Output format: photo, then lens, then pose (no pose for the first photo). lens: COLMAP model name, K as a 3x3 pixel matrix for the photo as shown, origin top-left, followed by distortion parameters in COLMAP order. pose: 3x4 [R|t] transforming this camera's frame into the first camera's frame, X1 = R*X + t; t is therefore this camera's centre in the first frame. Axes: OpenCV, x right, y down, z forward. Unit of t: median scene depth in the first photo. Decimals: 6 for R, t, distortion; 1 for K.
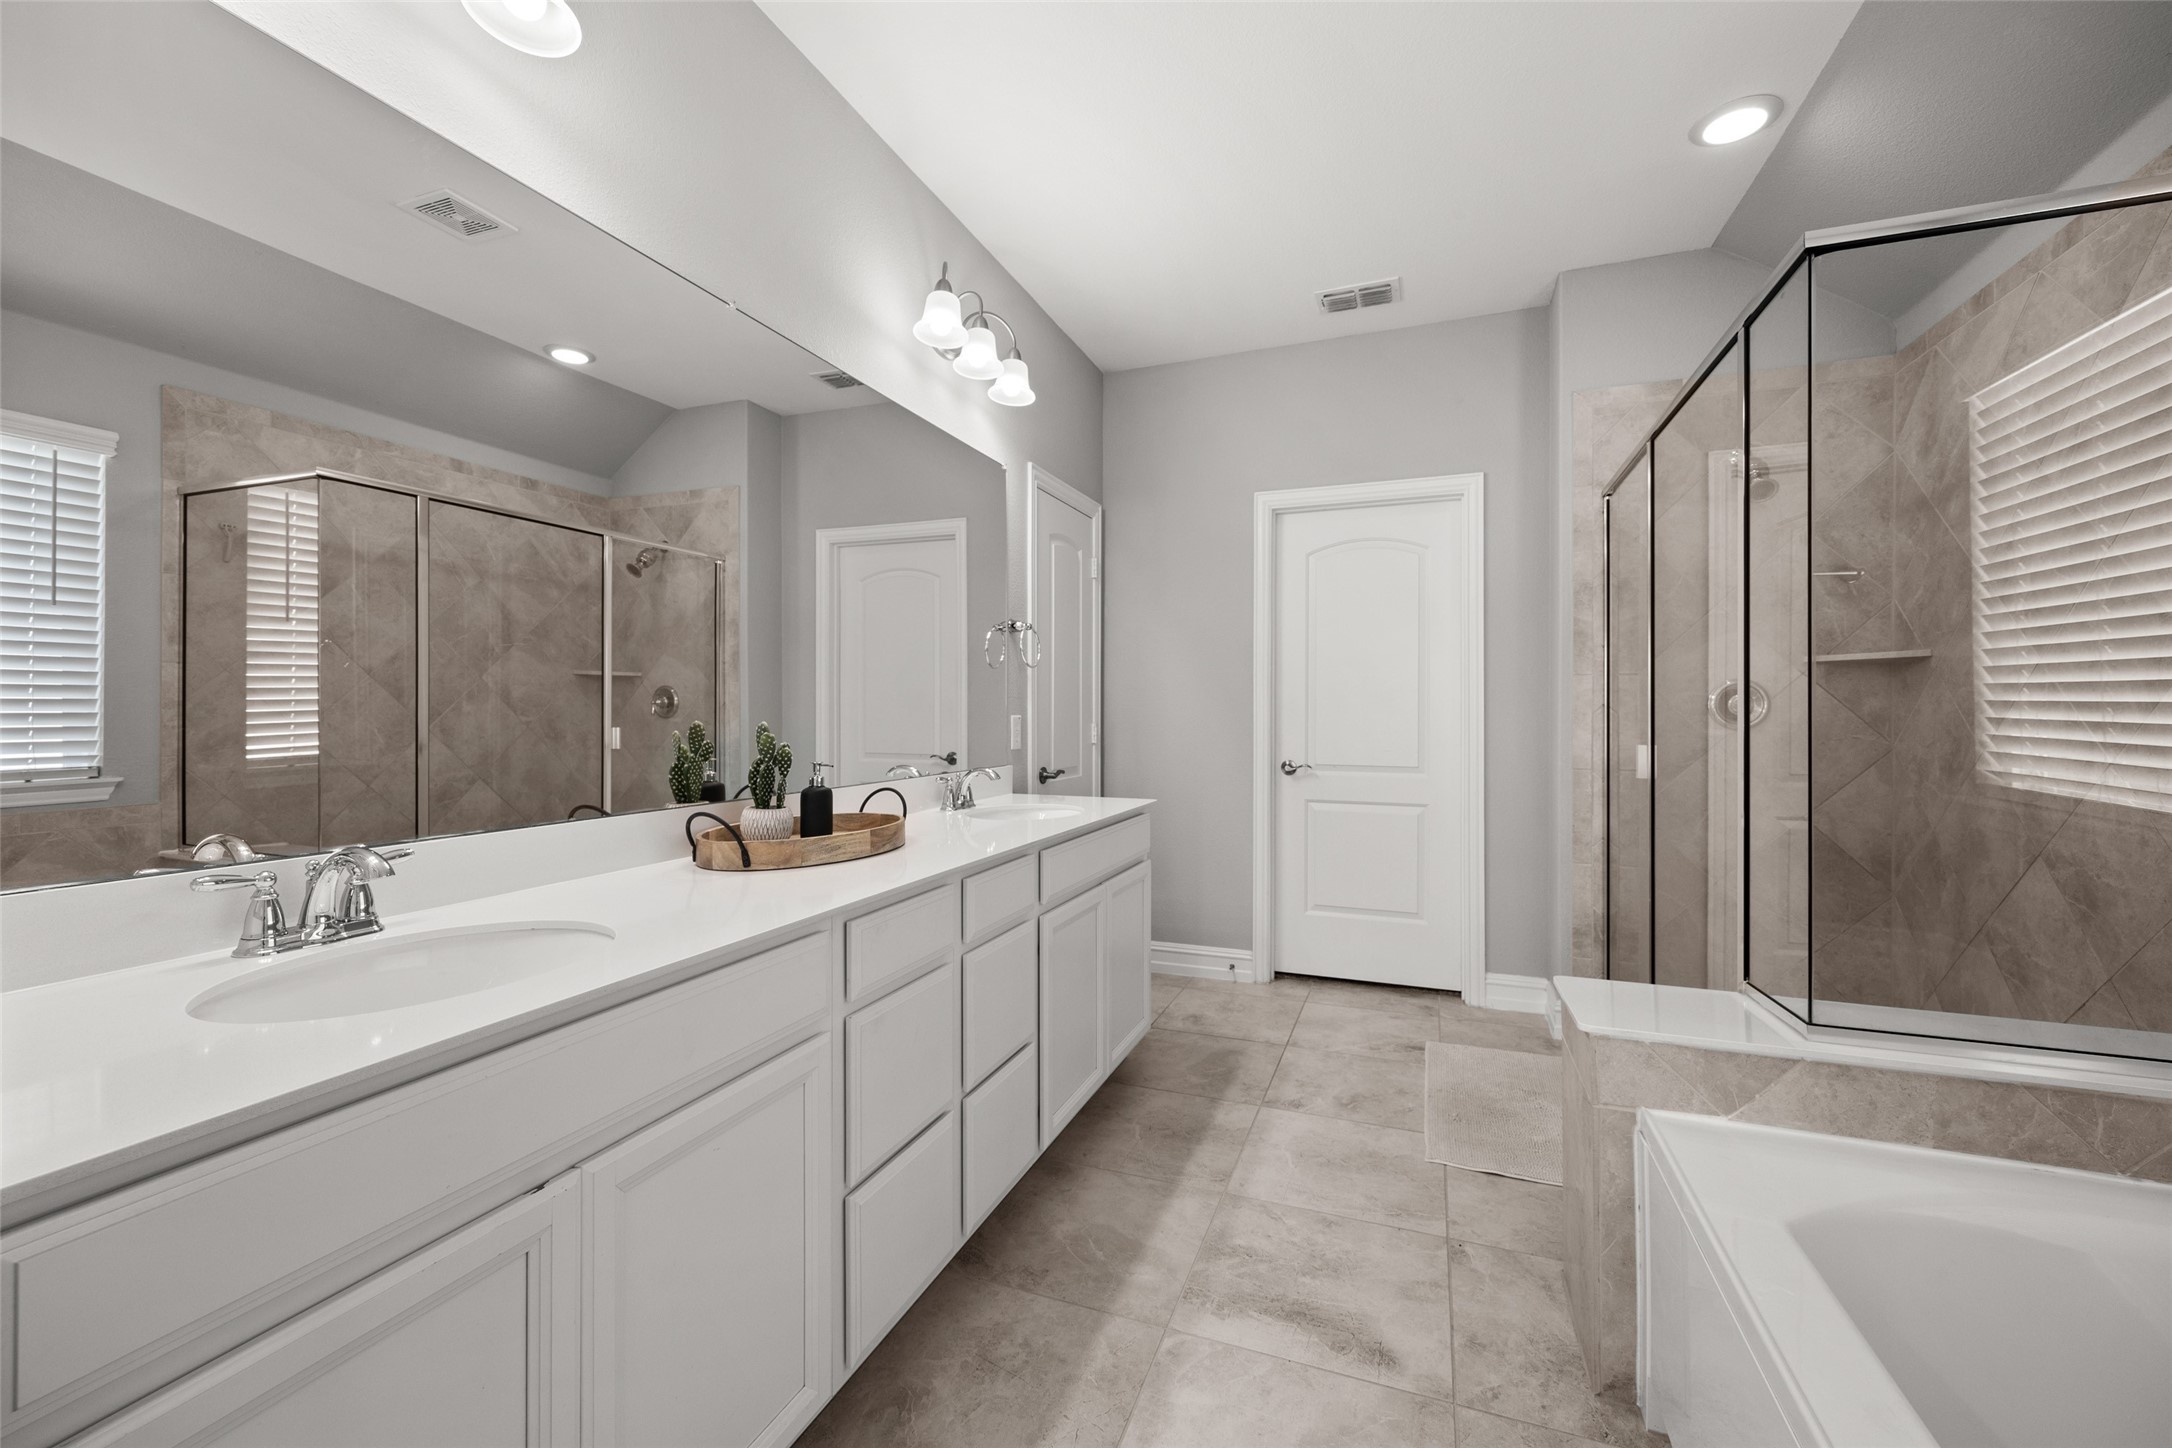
lens RADIAL K [[870.8, 0, 1086.3], [0, 870.8, 714.1], [0, 0, 1]] dist [-0.003756, -0.000183]
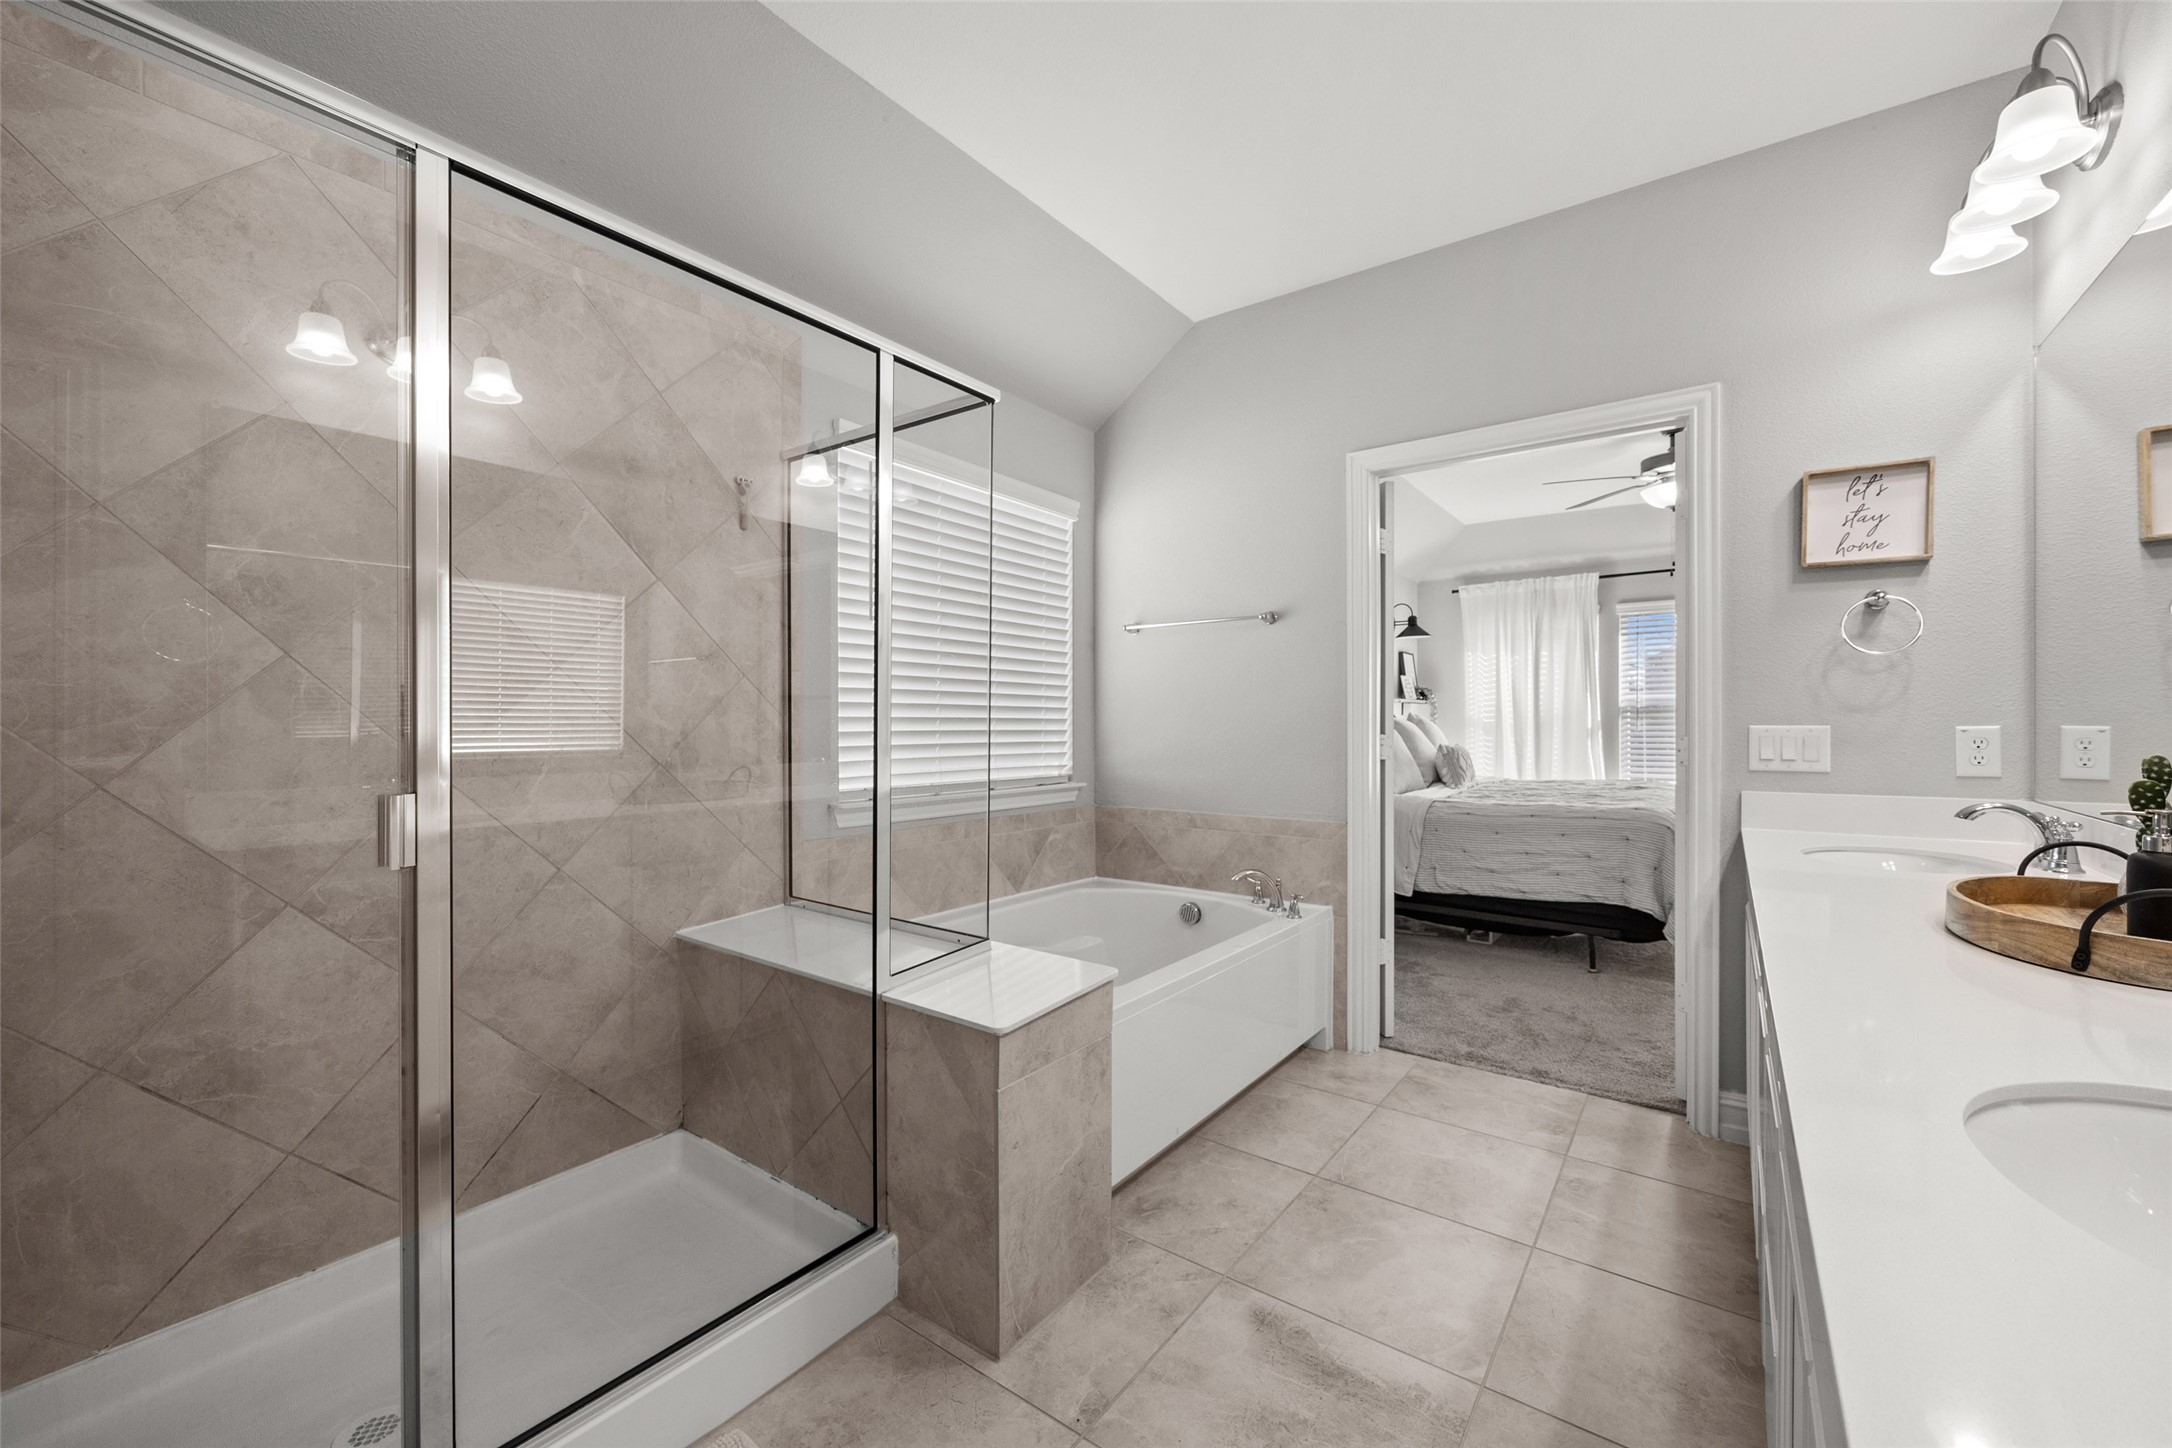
lens RADIAL K [[870.8, 0, 1086.3], [0, 870.8, 714.1], [0, 0, 1]] dist [-0.003756, -0.000183]
pose [[-0.965338, 0.003071, 0.260986, 0.250167], [0.002898, 0.999995, -0.001050, -0.008956], [-0.260988, -0.000257, -0.965342, 1.952553]]
